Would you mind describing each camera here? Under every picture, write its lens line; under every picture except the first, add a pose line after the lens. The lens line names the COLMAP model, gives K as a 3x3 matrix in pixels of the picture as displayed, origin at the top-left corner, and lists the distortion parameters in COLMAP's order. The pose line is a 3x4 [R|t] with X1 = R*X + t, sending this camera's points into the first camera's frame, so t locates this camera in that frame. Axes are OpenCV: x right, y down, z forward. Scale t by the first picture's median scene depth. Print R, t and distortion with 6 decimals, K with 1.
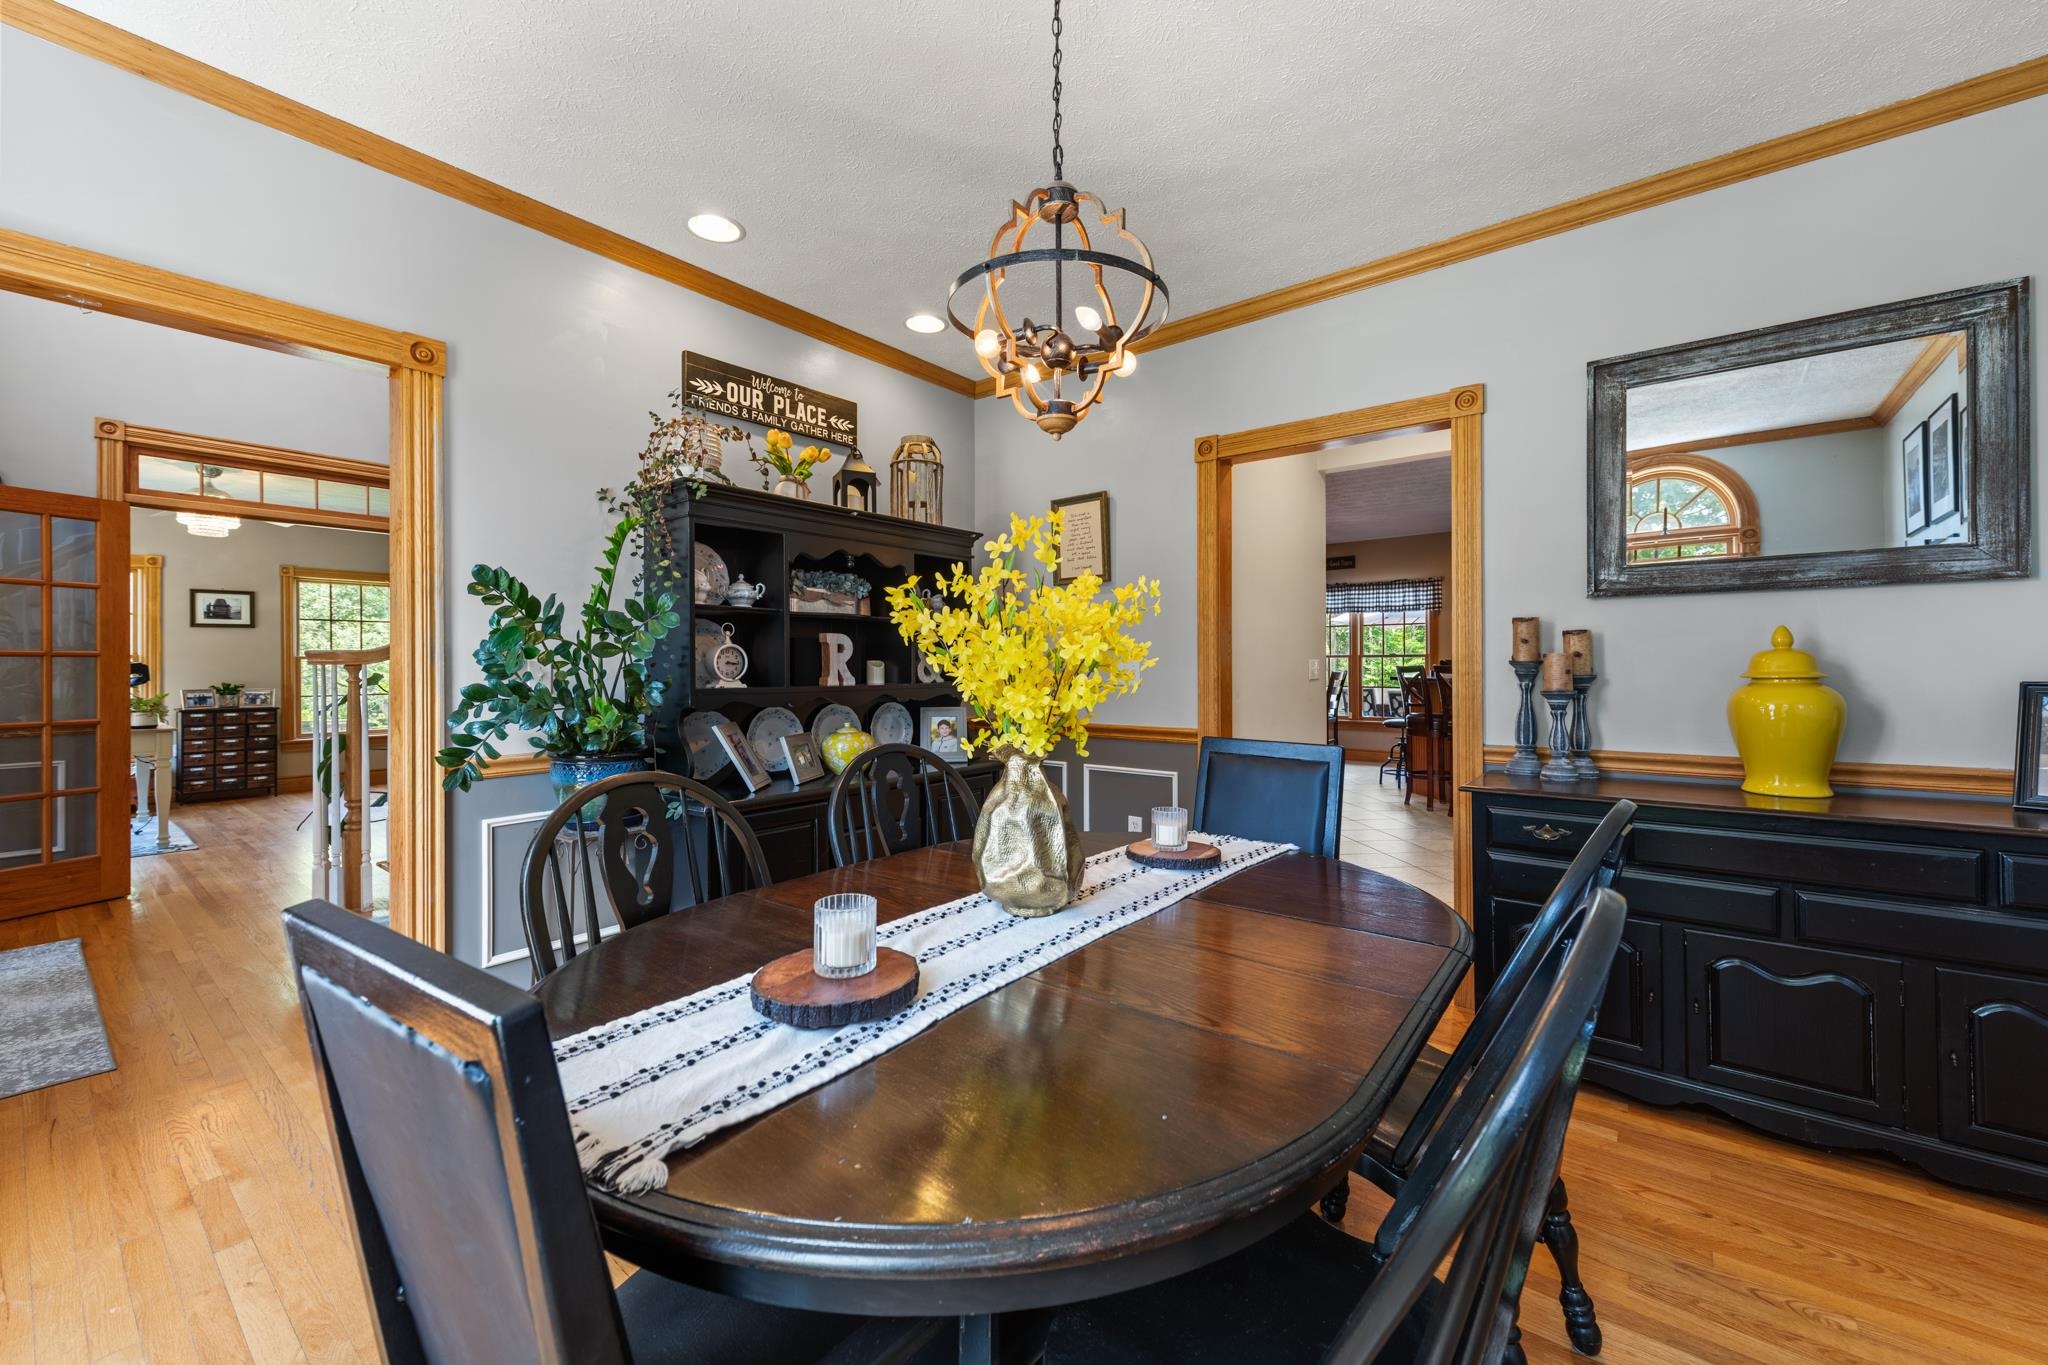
lens RADIAL K [[812.8, 0, 1022.0], [0, 812.8, 664.0], [0, 0, 1]] dist [0.012555, -0.000211]
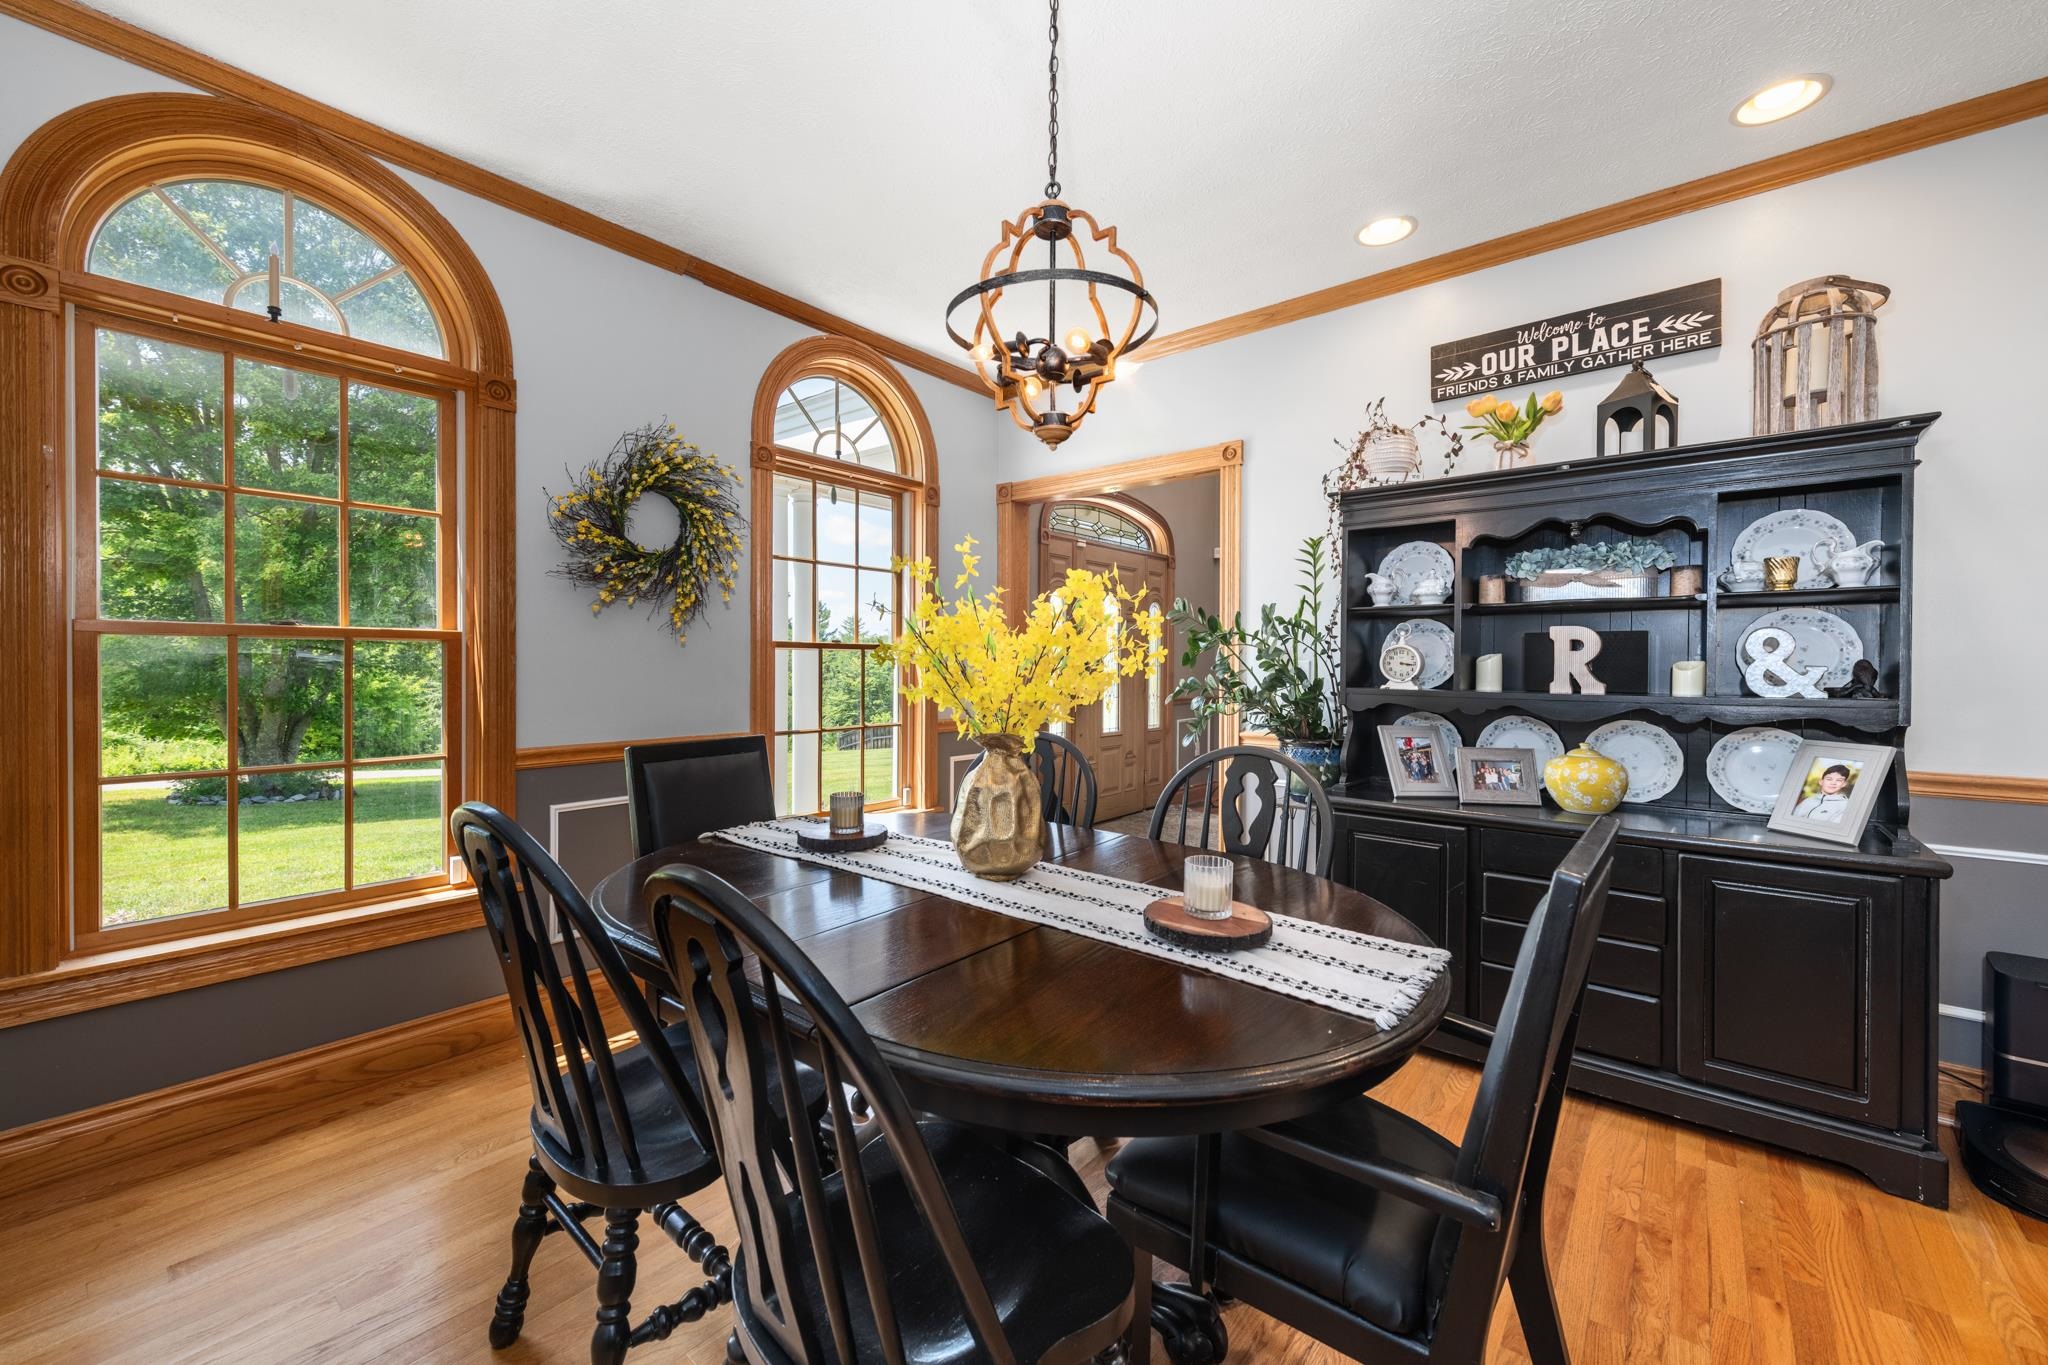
lens RADIAL K [[812.8, 0, 1022.0], [0, 812.8, 664.0], [0, 0, 1]] dist [0.012555, -0.000211]
pose [[-0.025034, 0.002292, -0.999684, 0.560875], [-0.002183, 0.999995, 0.002348, -0.002052], [0.999684, 0.002241, -0.025029, 0.504395]]
